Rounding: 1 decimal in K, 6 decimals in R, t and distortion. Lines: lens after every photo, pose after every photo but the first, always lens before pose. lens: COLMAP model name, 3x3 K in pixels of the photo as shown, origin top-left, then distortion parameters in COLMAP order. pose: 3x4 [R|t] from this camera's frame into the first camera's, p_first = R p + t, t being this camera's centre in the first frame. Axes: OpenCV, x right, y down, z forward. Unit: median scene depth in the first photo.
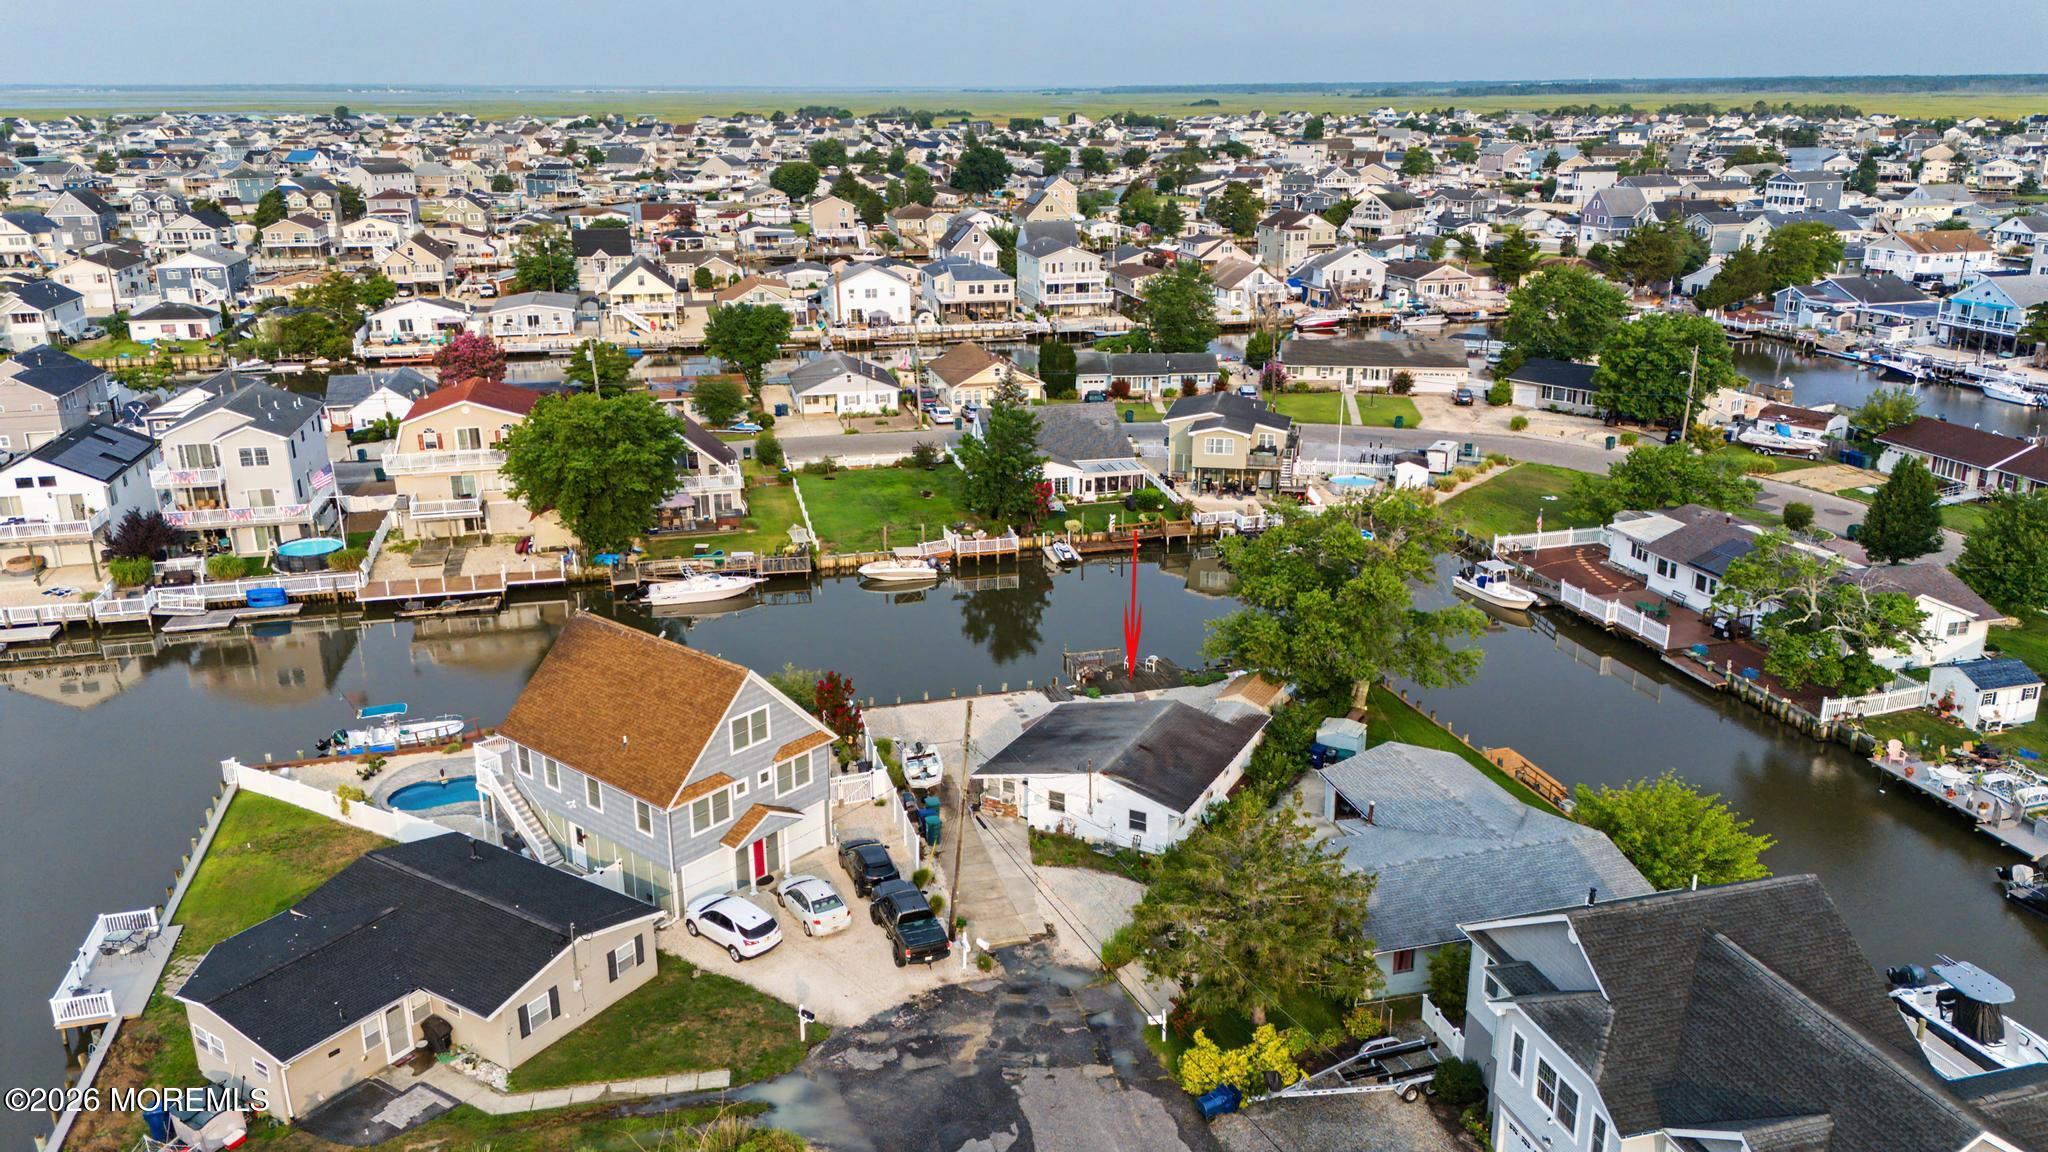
lens RADIAL K [[1497.3, 0, 1018.1], [0, 1497.3, 570.0], [0, 0, 1]] dist [0.073926, -0.076043]
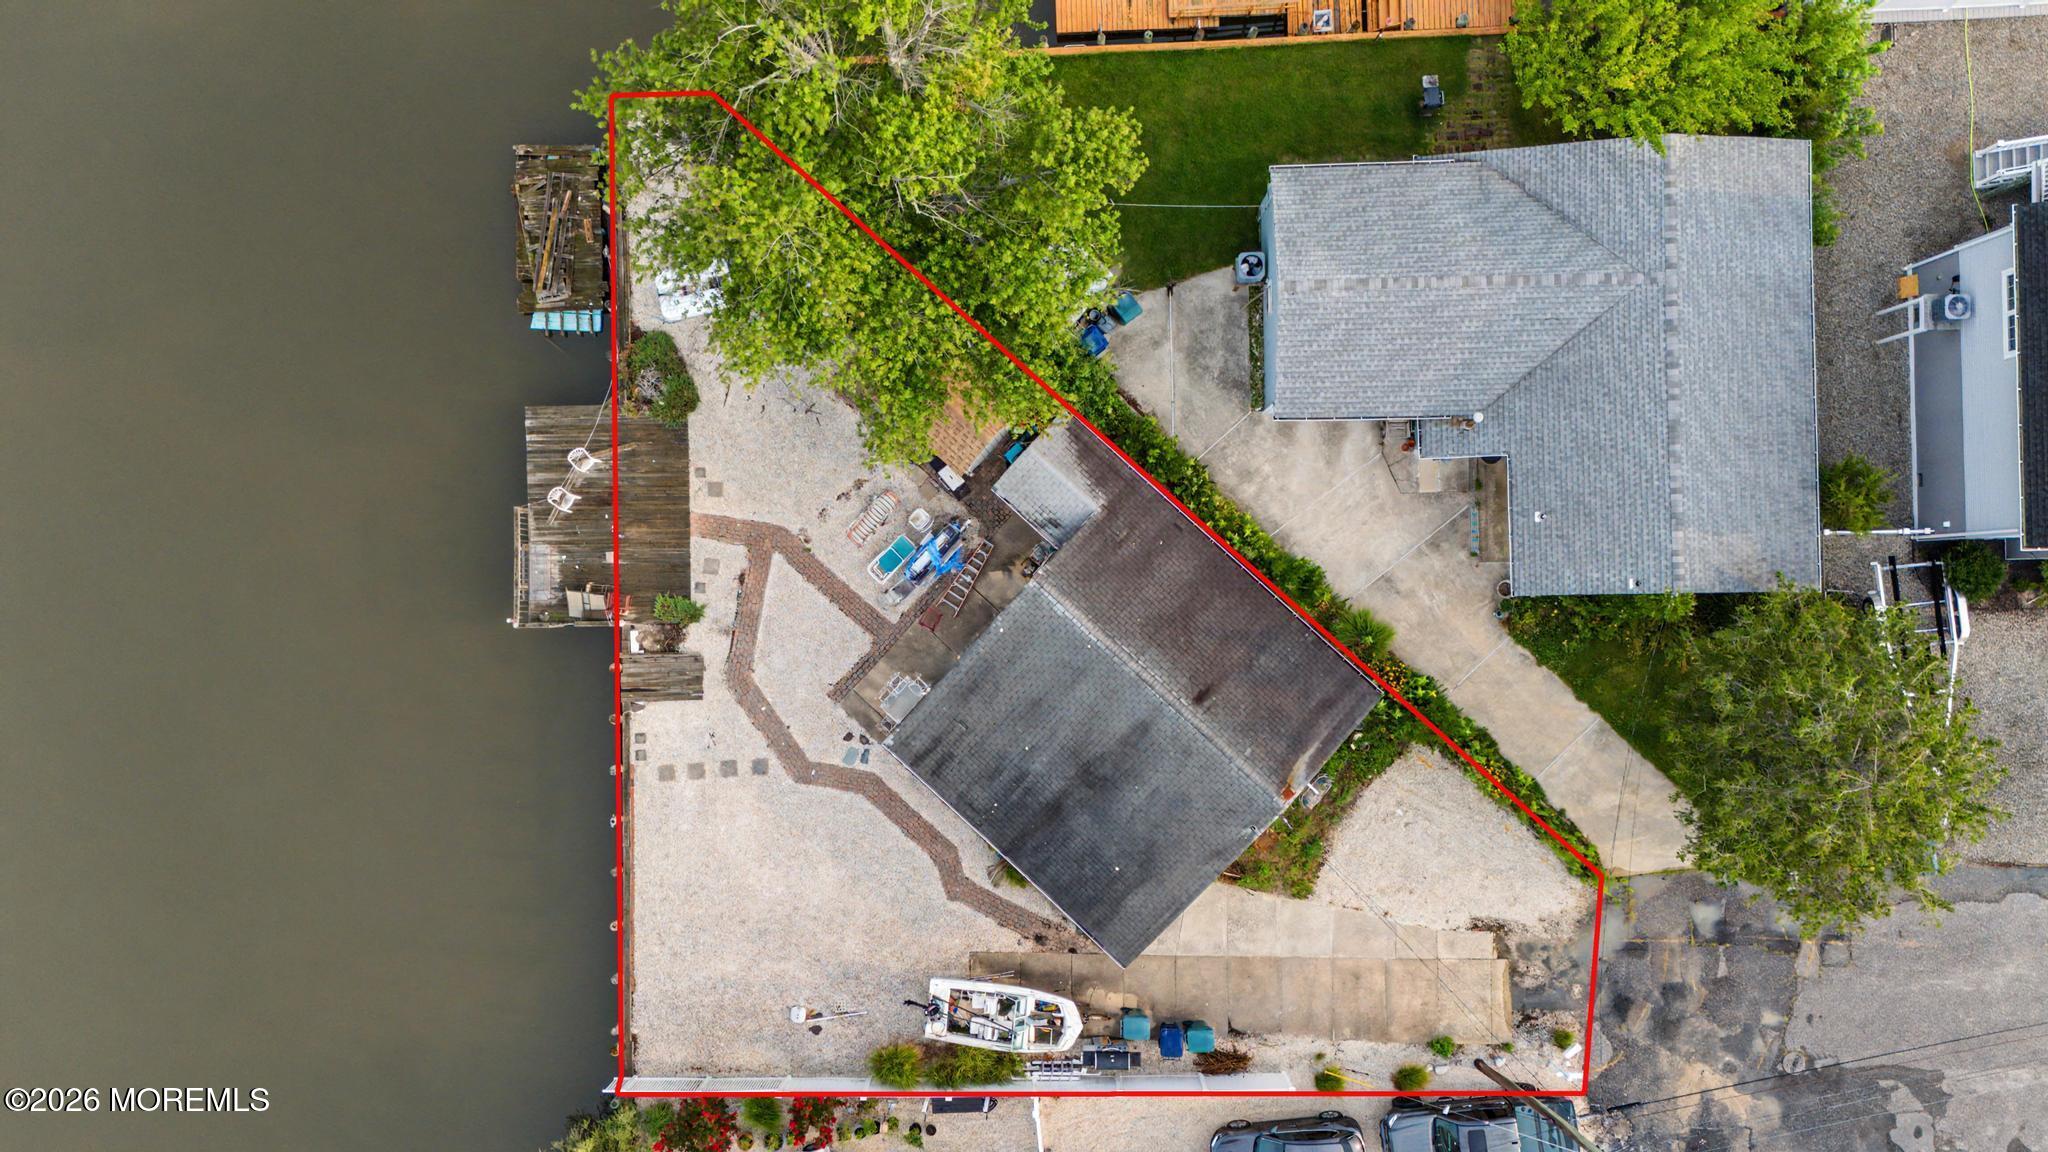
lens RADIAL K [[1497.3, 0, 1024.2], [0, 1497.3, 579.6], [0, 0, 1]] dist [0.073926, -0.076043]
pose [[0.248777, -0.968190, 0.026794, 0.057791], [0.313554, 0.106680, 0.943559, -0.286018], [-0.916403, -0.226334, 0.330119, 0.536488]]
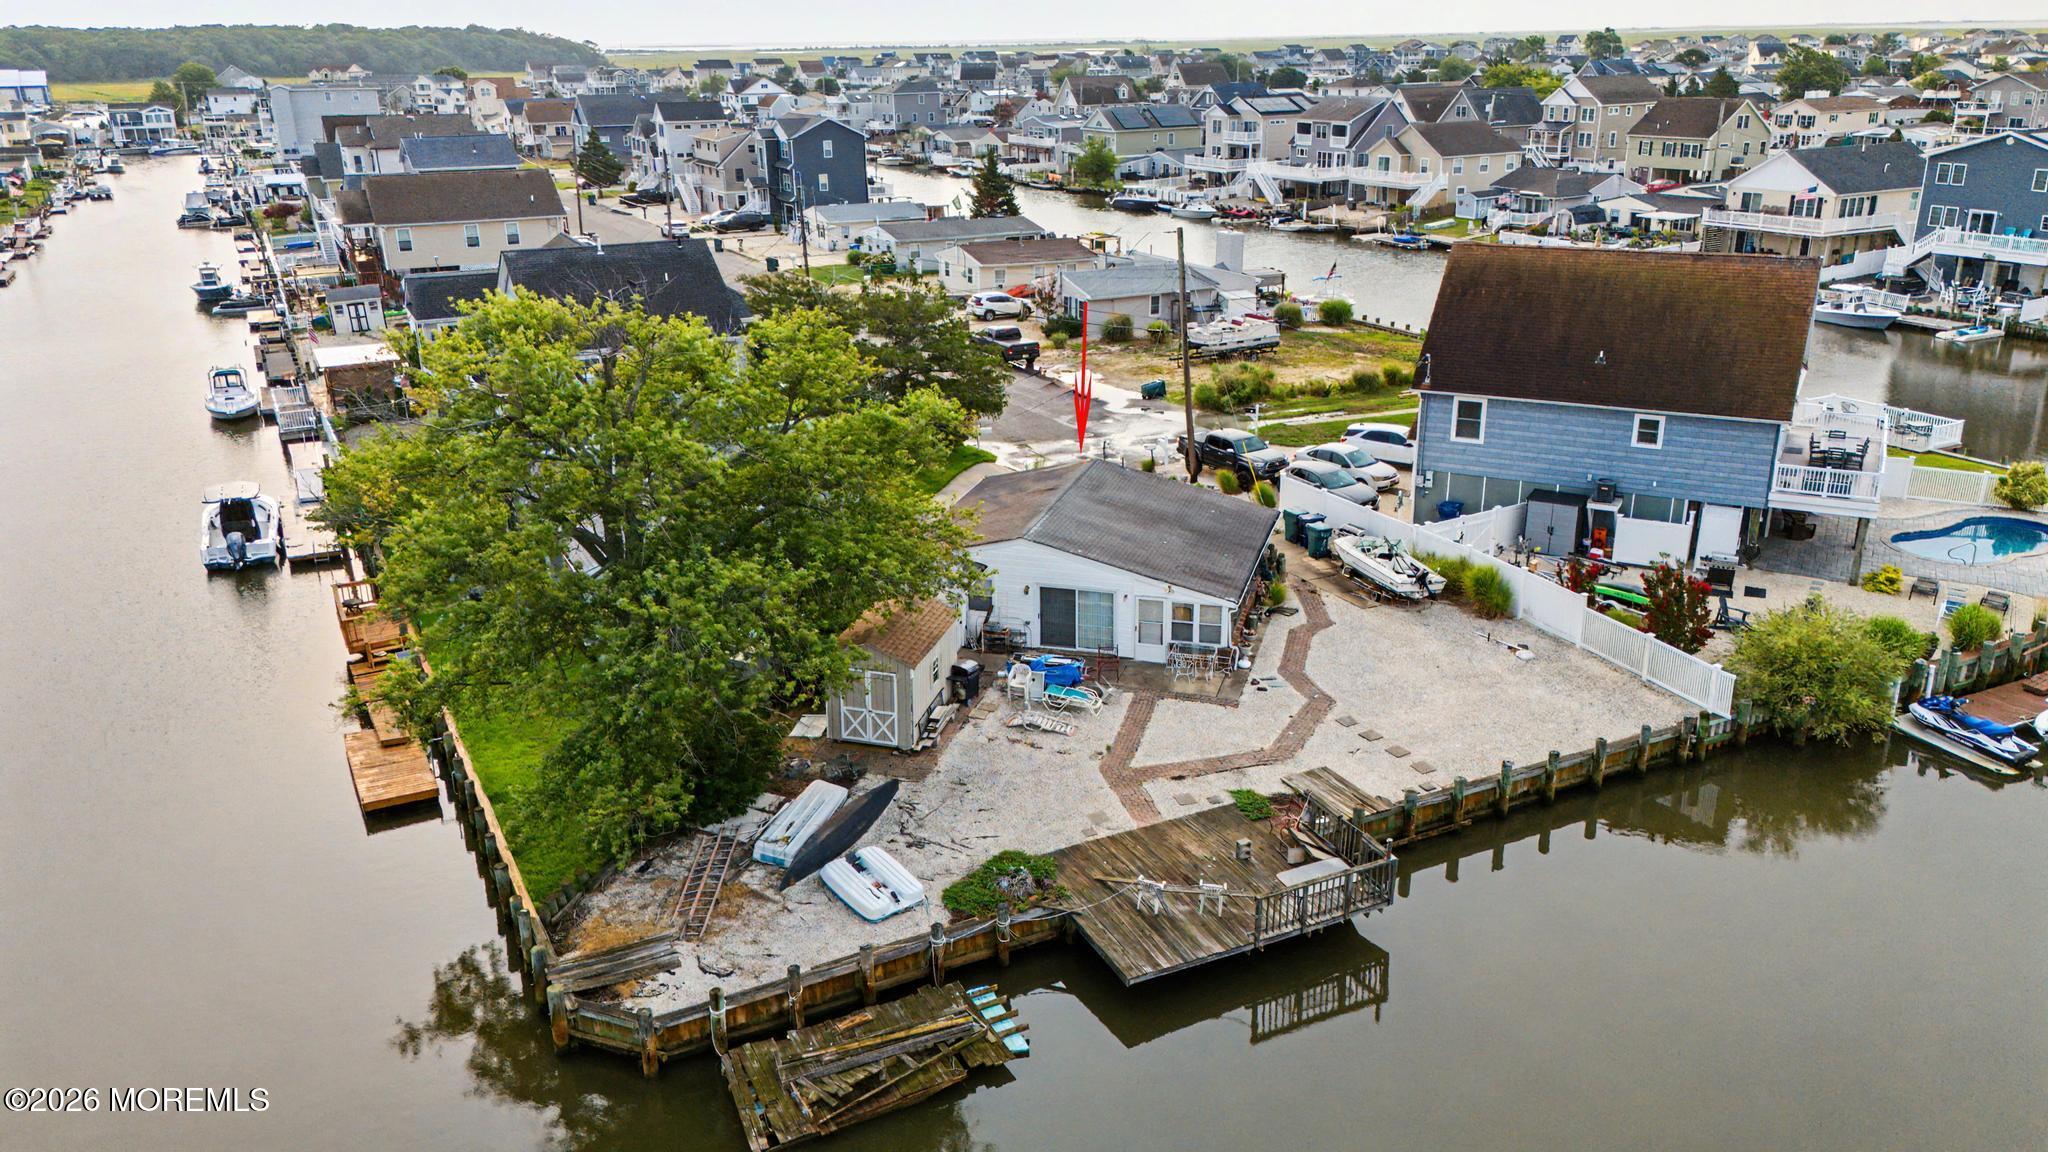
lens RADIAL K [[1497.3, 0, 1019.2], [0, 1497.3, 581.0], [0, 0, 1]] dist [0.073926, -0.076043]
pose [[-0.979987, 0.085246, -0.179885, 0.140351], [-0.042241, 0.794032, 0.606407, -0.167933], [0.194529, 0.601869, -0.774540, 0.959583]]
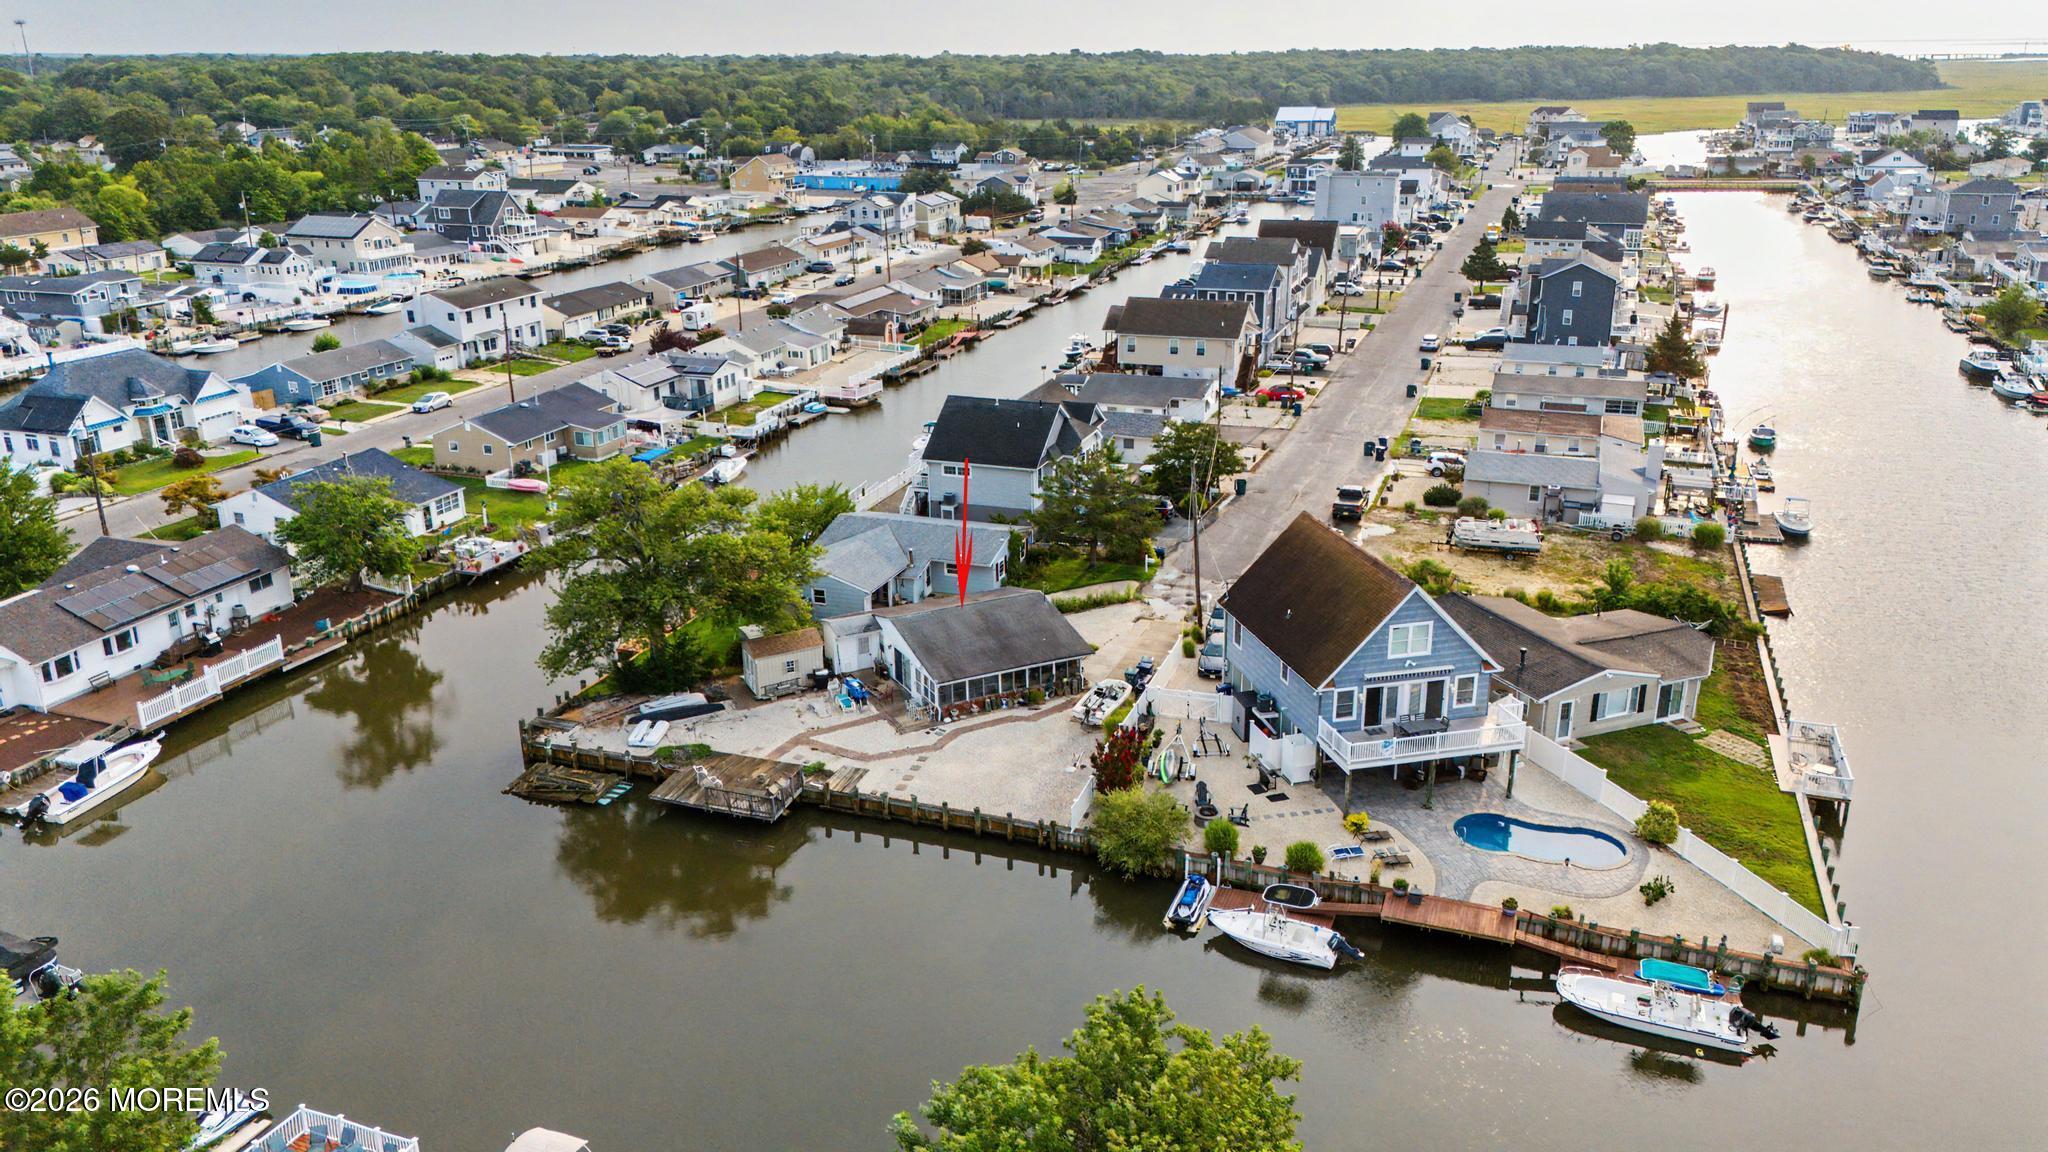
lens RADIAL K [[1497.3, 0, 1025.4], [0, 1497.3, 575.8], [0, 0, 1]] dist [0.073926, -0.076043]
pose [[-0.815054, -0.177248, 0.551607, -0.375719], [0.191494, 0.816140, 0.545202, -0.338142], [-0.546824, 0.549999, -0.631256, 1.059943]]
